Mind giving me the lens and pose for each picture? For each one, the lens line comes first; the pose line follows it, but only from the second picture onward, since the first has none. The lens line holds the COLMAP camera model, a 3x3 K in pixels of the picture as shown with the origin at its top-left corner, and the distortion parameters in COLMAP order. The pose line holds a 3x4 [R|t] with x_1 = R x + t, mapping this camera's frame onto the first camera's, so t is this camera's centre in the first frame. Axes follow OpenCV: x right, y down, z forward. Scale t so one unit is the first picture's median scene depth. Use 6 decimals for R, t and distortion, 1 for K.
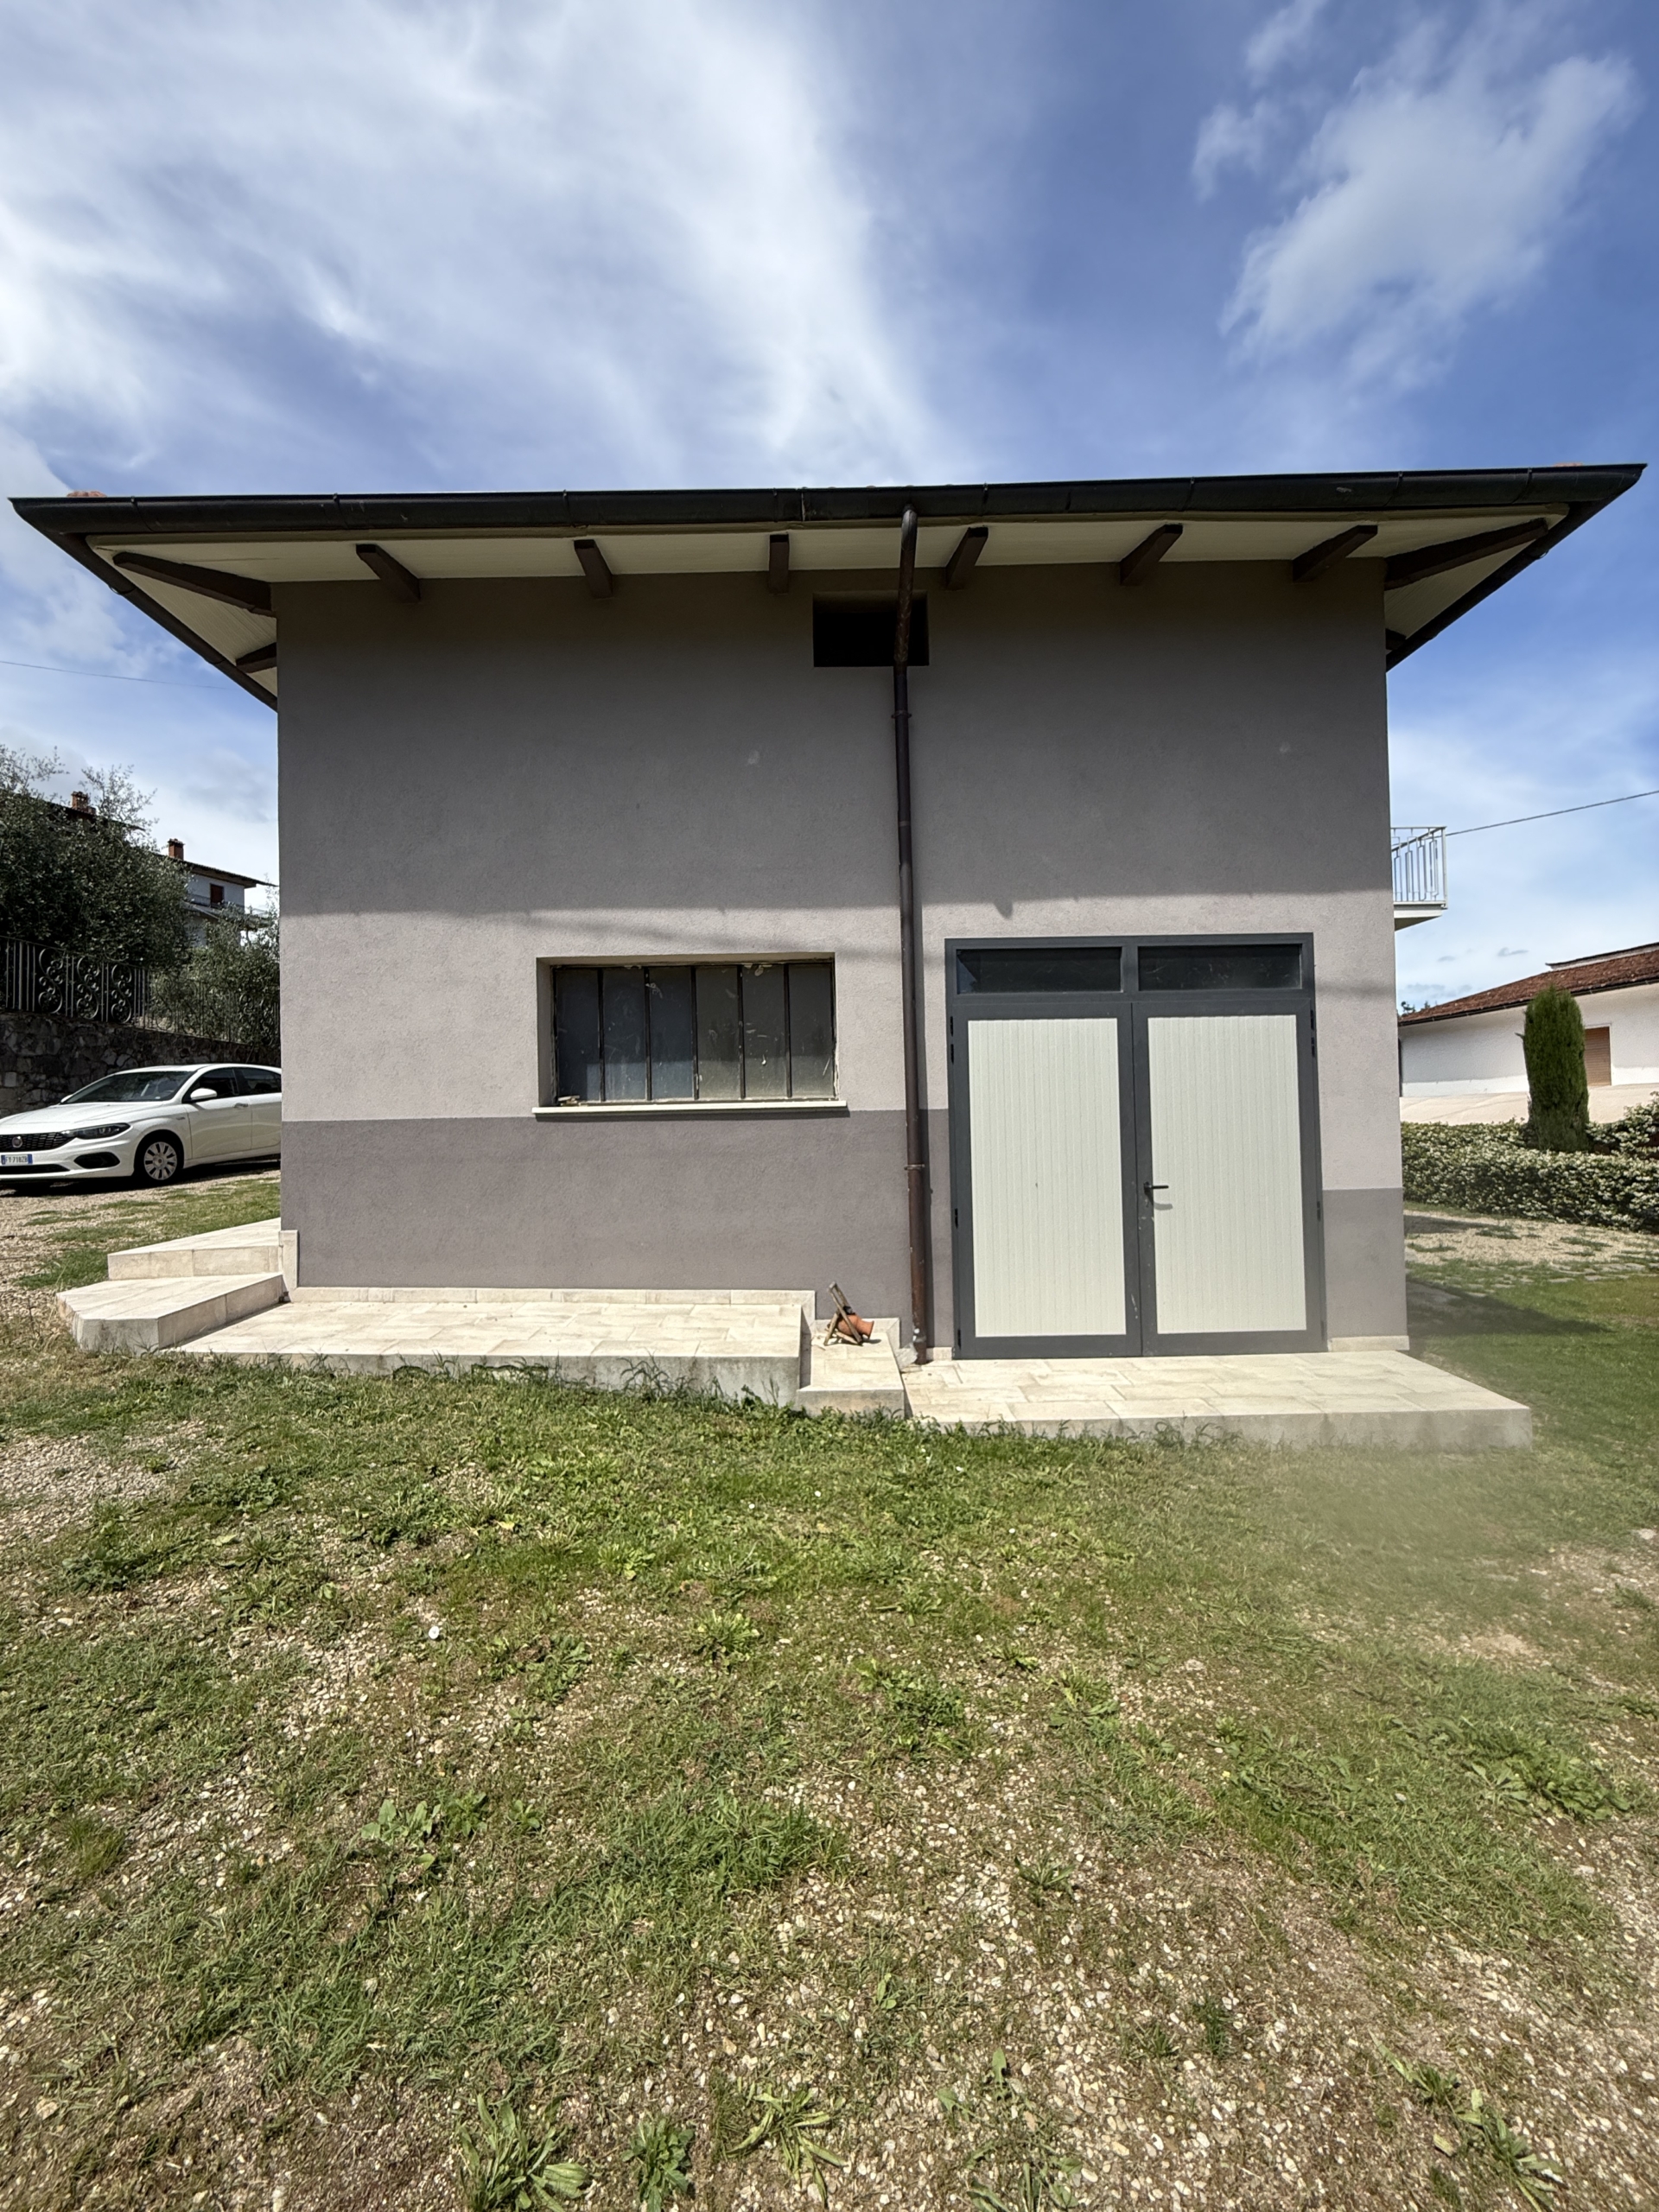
lens RADIAL K [[901.7, 0, 829.5], [0, 901.7, 1106.0], [0, 0, 1]] dist [-0.013177, -0.000070]
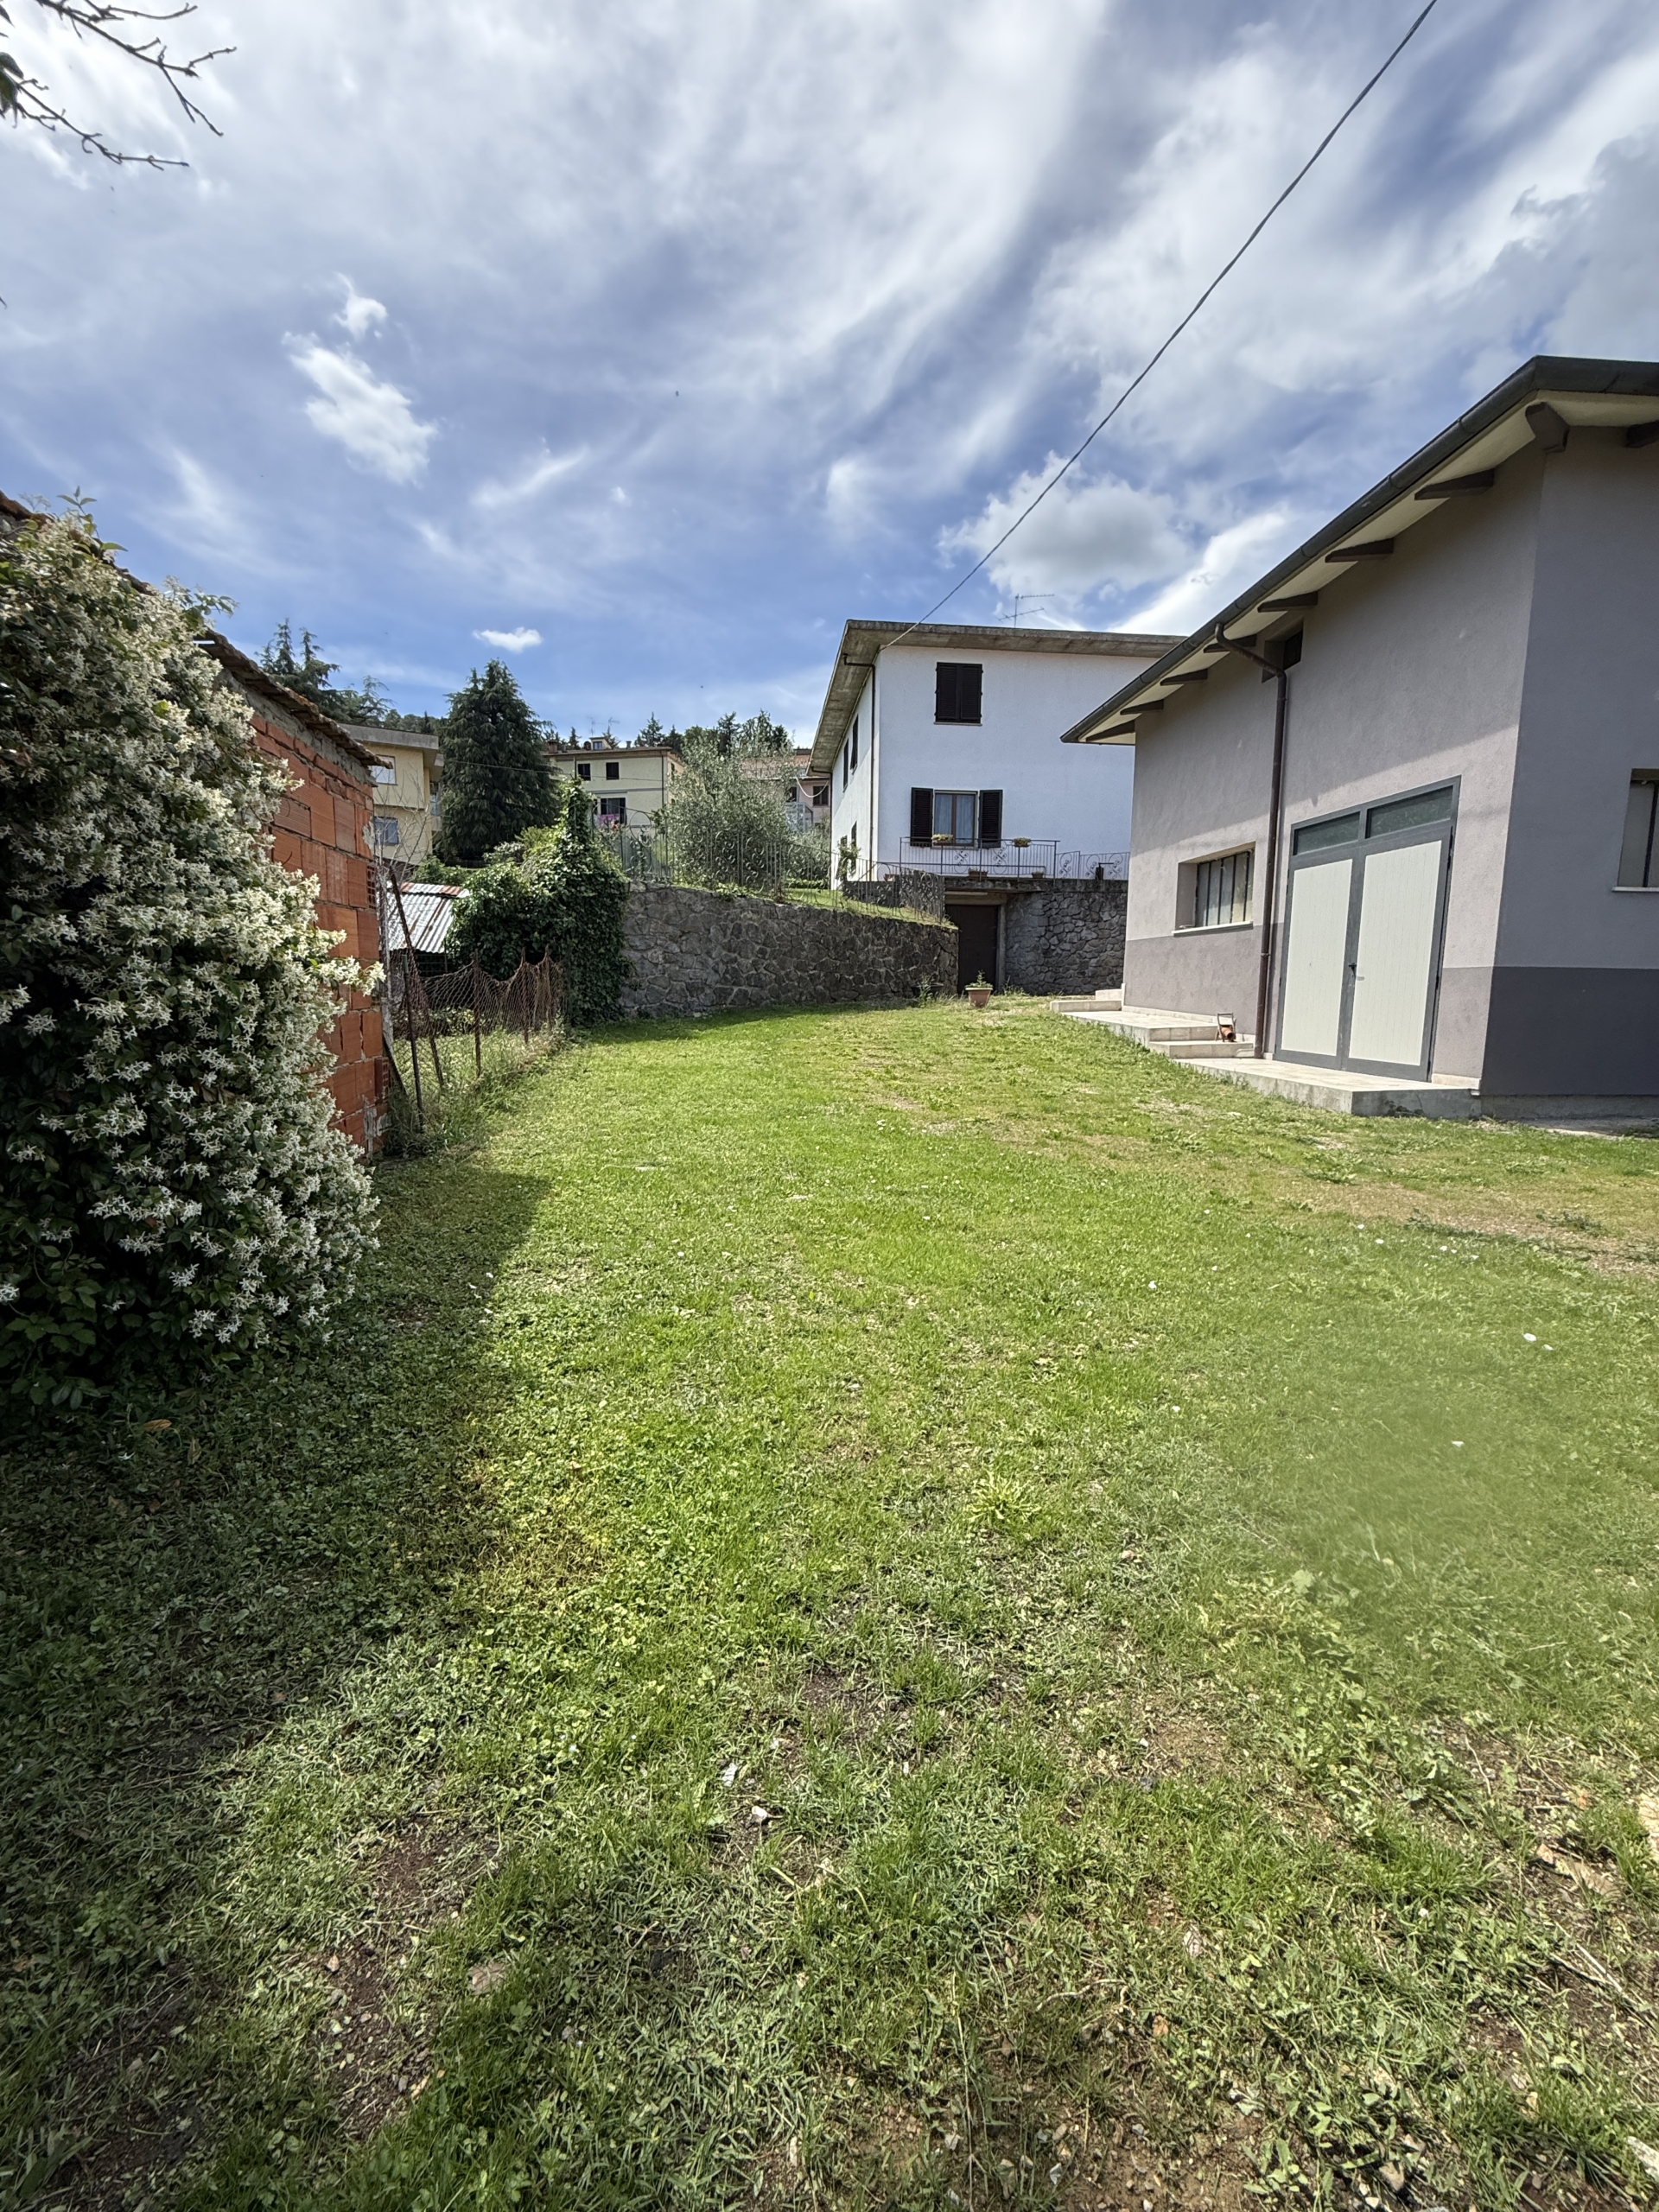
lens RADIAL K [[883.8, 0, 827.6], [0, 883.8, 1101.6], [0, 0, 1]] dist [0.000426, -0.000203]
pose [[0.074616, 0.151250, -0.985675, 1.861099], [-0.001515, 0.988447, 0.151560, 0.091586], [0.997211, -0.009816, 0.073983, -0.045429]]
